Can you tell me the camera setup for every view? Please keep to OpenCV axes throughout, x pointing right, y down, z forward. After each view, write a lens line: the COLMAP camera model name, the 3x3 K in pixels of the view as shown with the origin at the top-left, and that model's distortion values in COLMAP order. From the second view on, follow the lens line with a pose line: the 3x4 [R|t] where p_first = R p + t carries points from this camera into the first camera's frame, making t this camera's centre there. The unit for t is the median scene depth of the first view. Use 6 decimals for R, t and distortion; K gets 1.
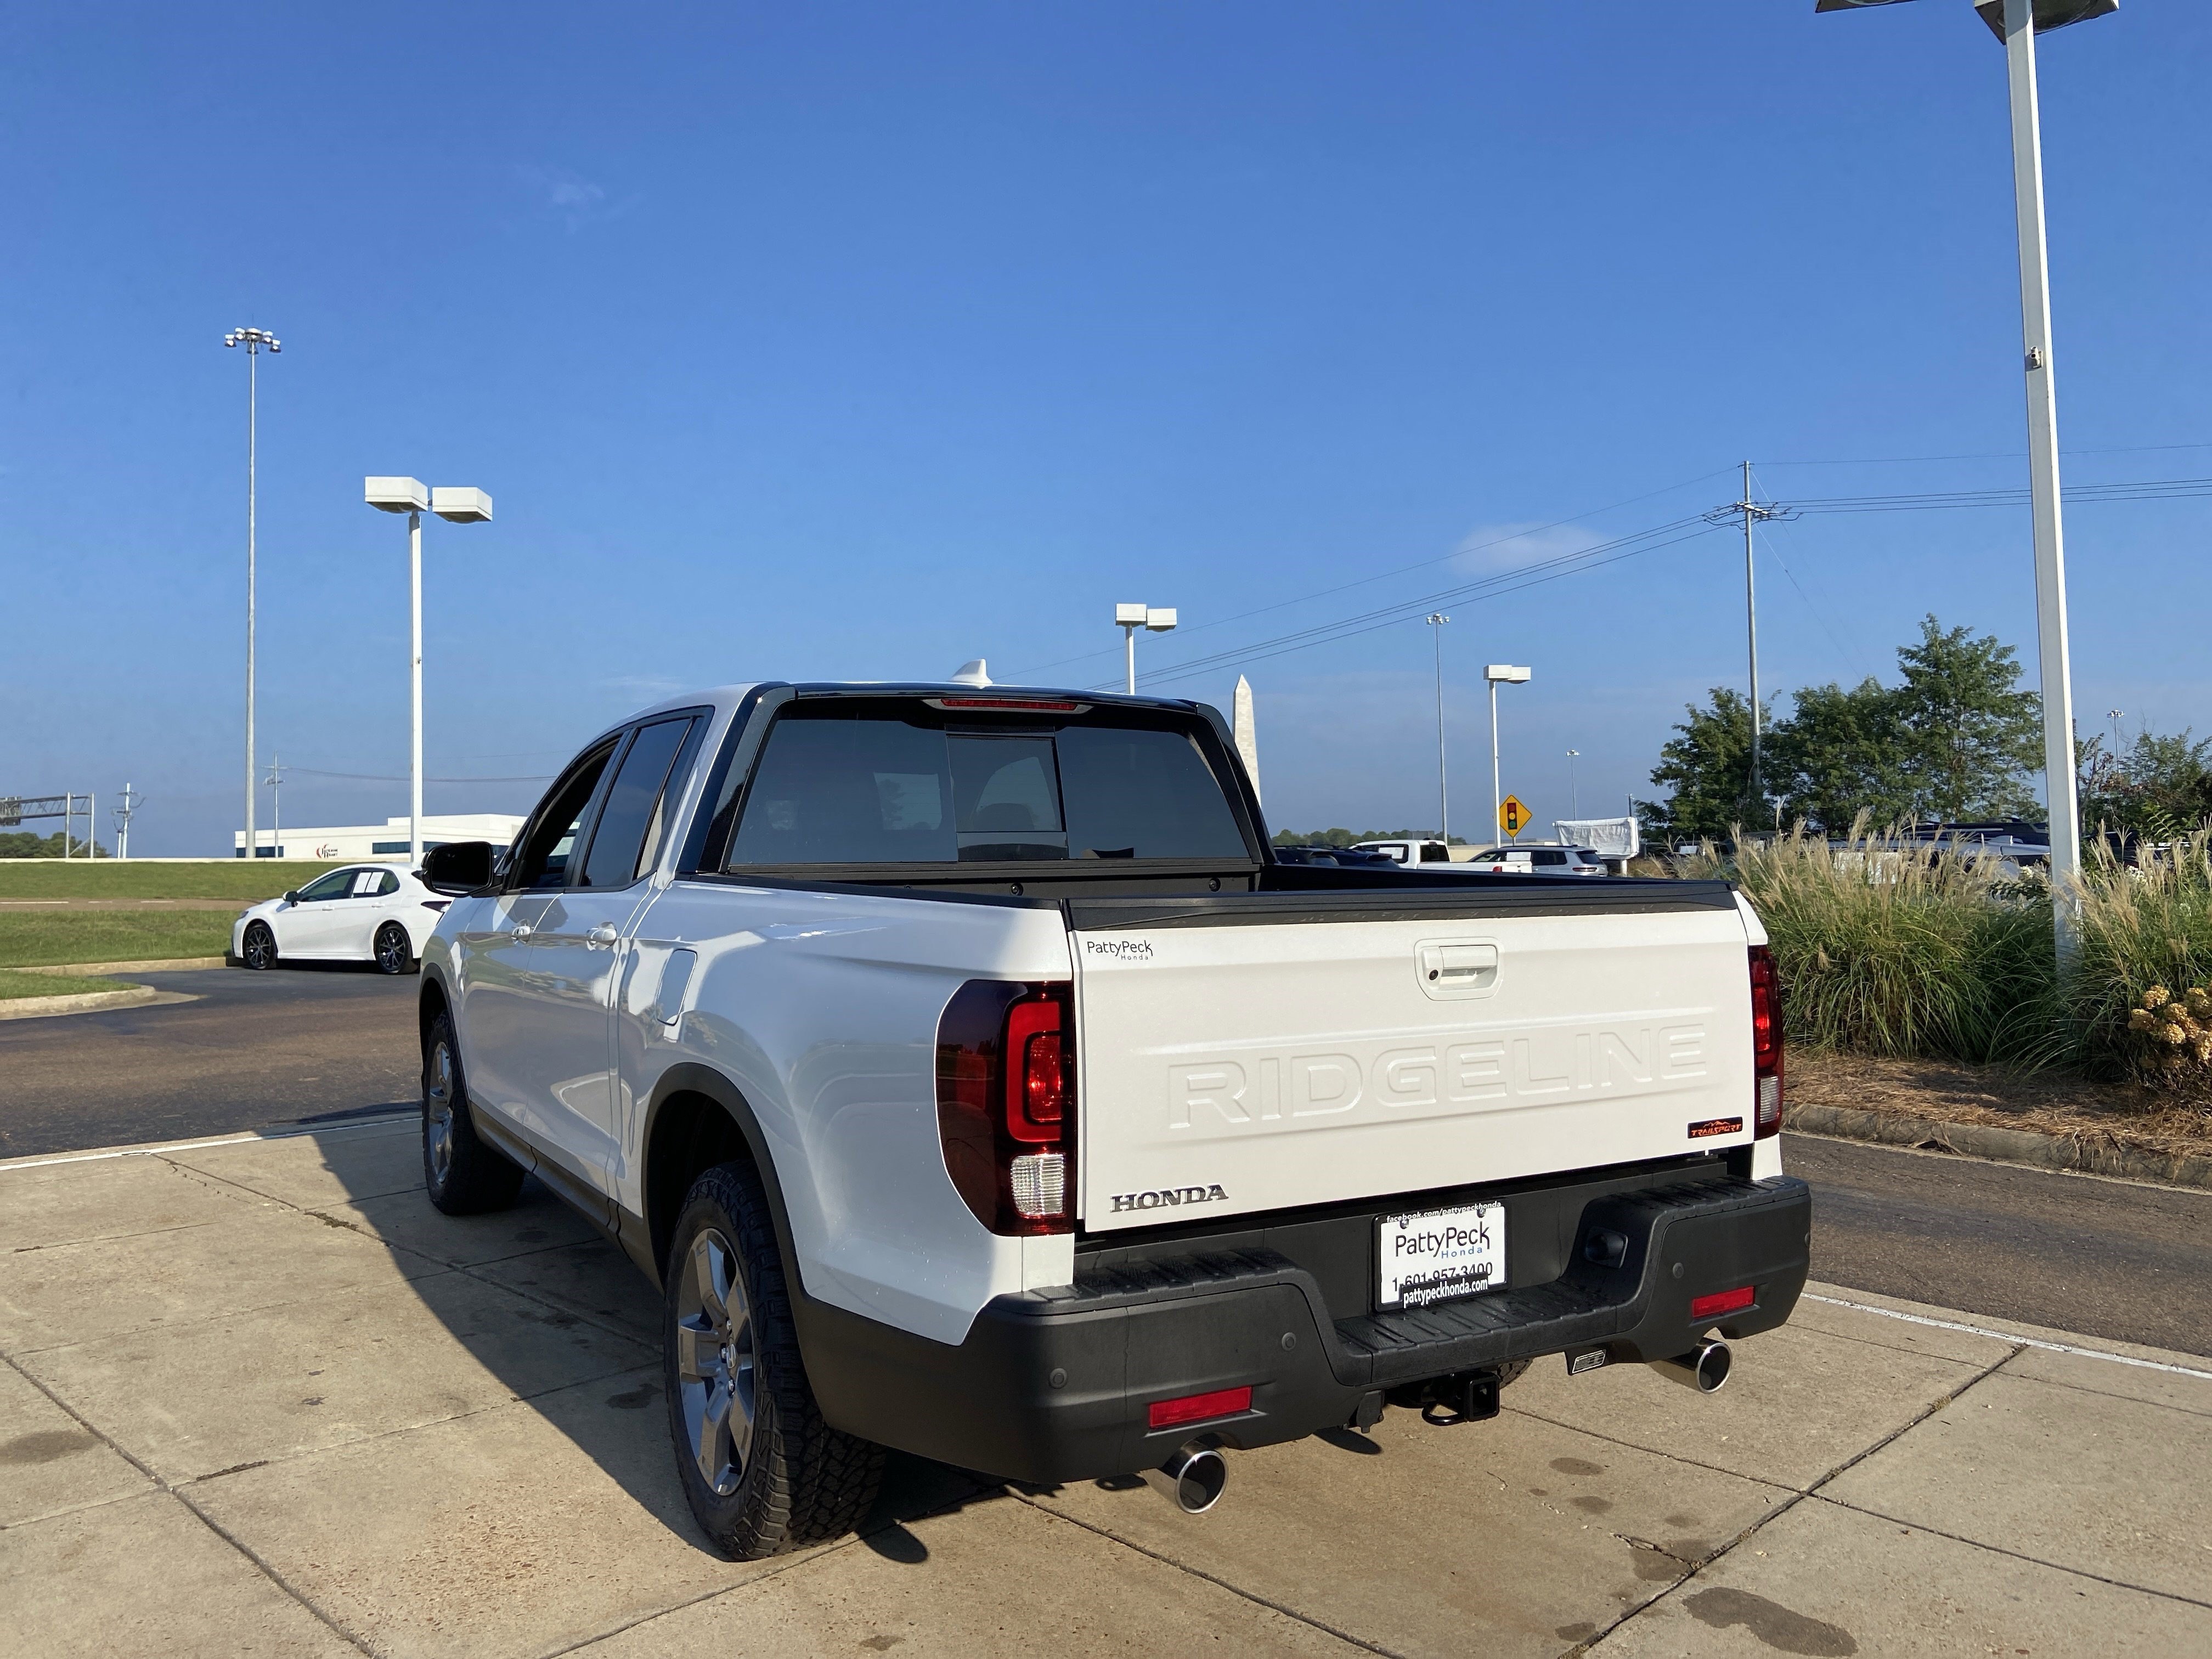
lens RADIAL K [[1652.7, 0, 1107.5], [0, 1652.7, 808.4], [0, 0, 1]] dist [0.119827, -0.144665]
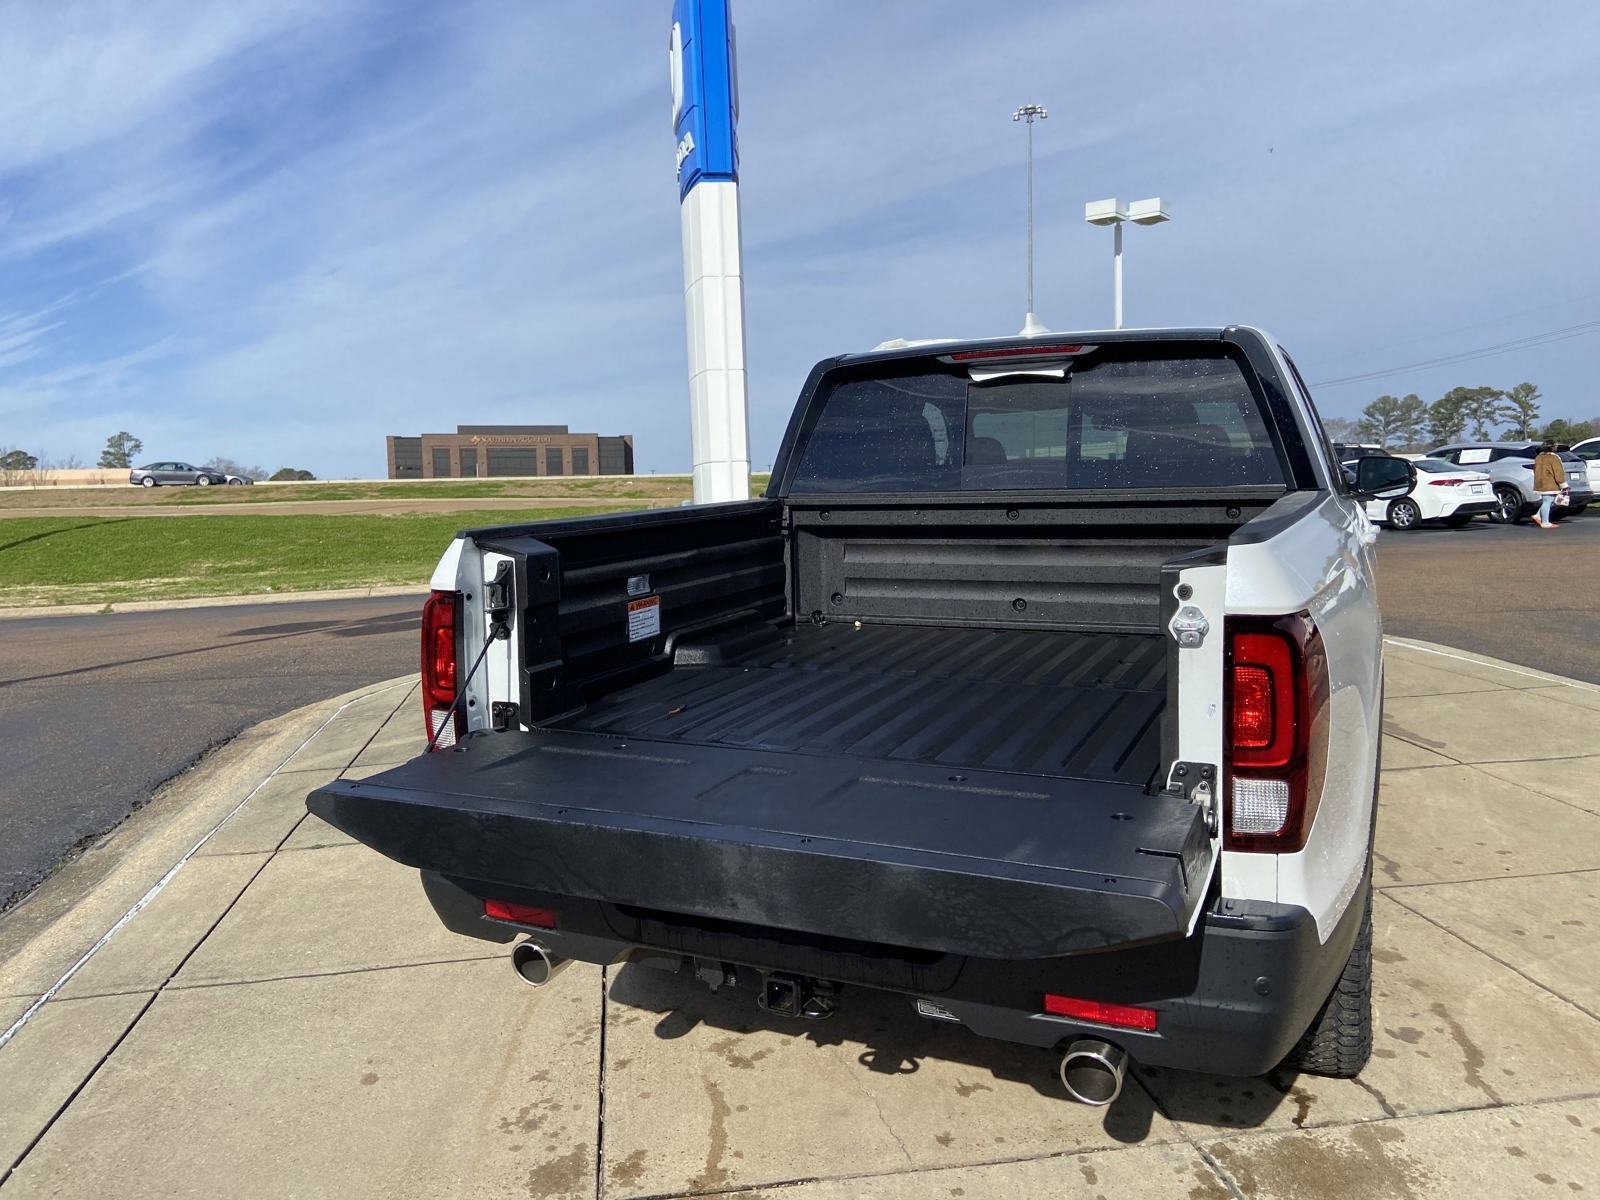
lens RADIAL K [[1195.4, 0, 802.4], [0, 1195.4, 588.0], [0, 0, 1]] dist [0.119827, -0.144665]
pose [[0.571984, 0.075685, -0.816766, 0.738957], [0.035257, 0.992545, 0.116664, -0.004233], [0.819507, -0.095527, 0.565051, 0.511022]]
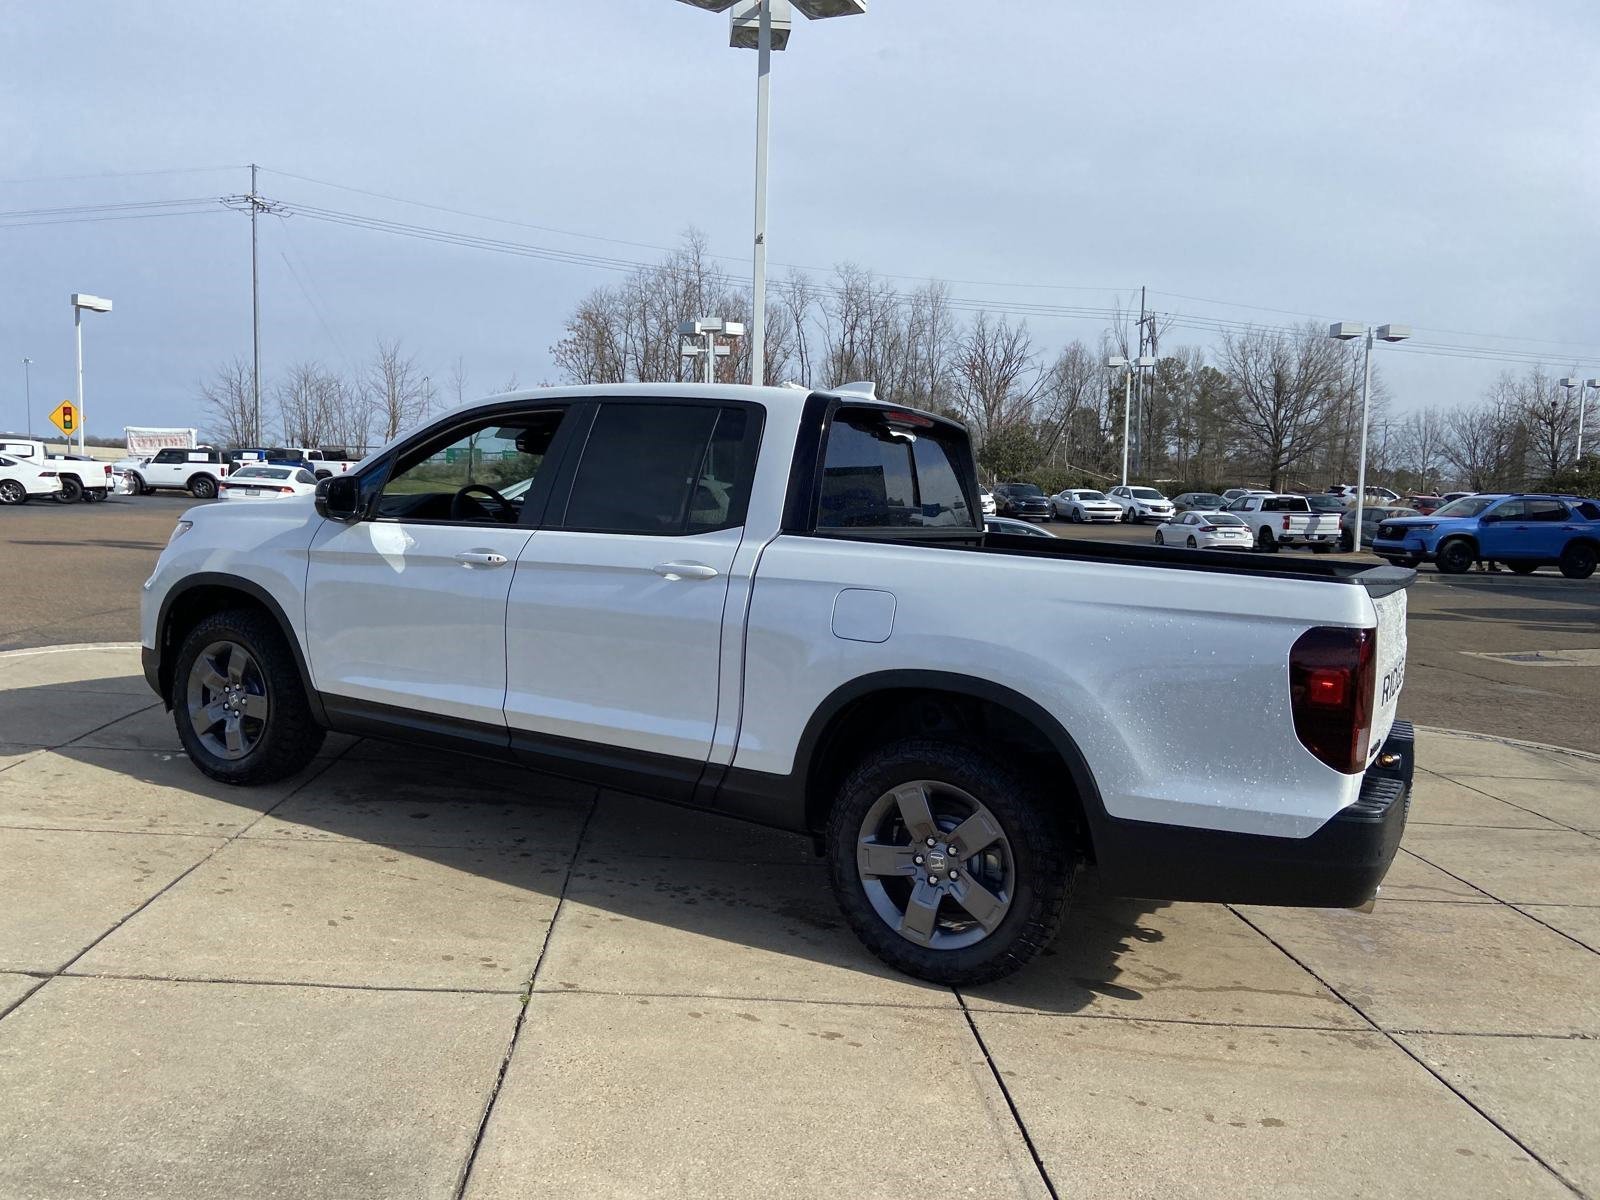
lens RADIAL K [[1195.4, 0, 779.6], [0, 1195.4, 608.1], [0, 0, 1]] dist [0.119827, -0.144665]
pose [[0.861753, 0.009685, 0.507236, -0.914685], [-0.075122, 0.991232, 0.108700, -0.004874], [-0.501736, -0.131778, 0.854924, 0.180787]]
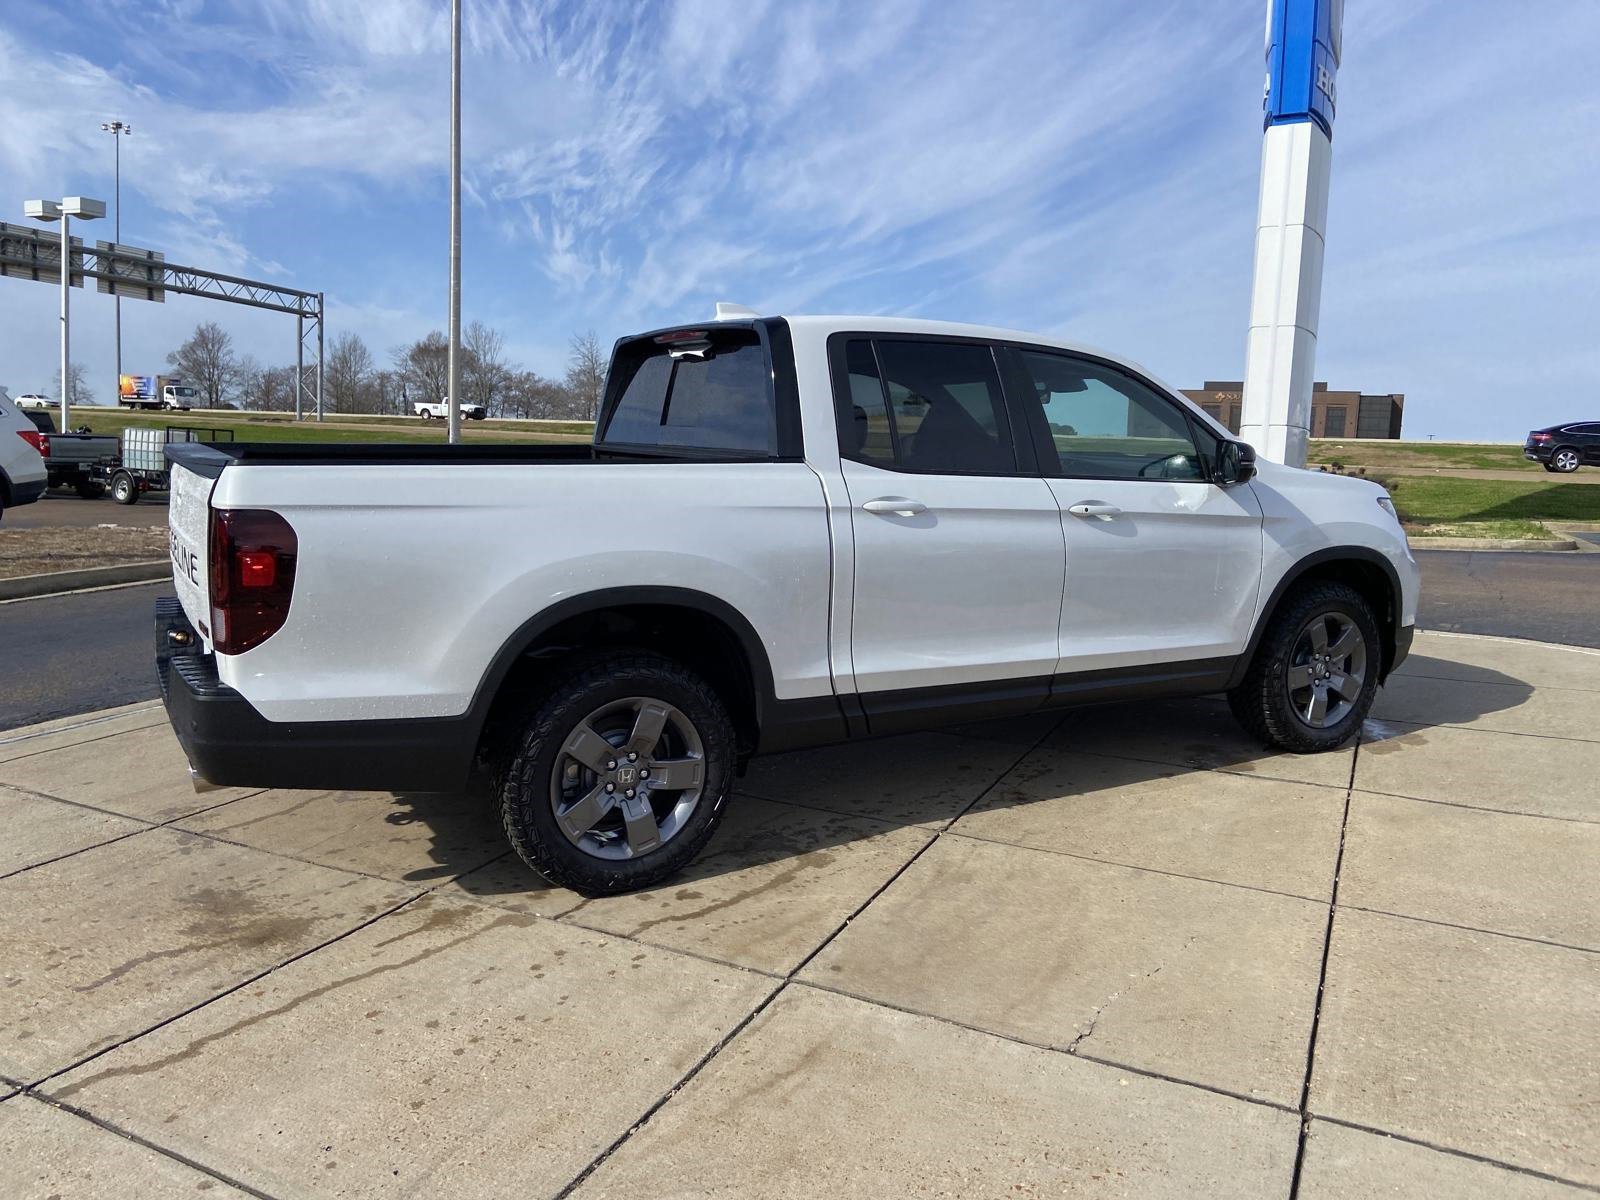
lens RADIAL K [[1195.4, 0, 789.4], [0, 1195.4, 585.3], [0, 0, 1]] dist [0.119827, -0.144665]
pose [[-0.007125, 0.142724, -0.989737, 1.342962], [-0.008392, 0.989719, 0.142782, 0.002905], [0.999939, 0.009323, -0.005854, 1.463913]]
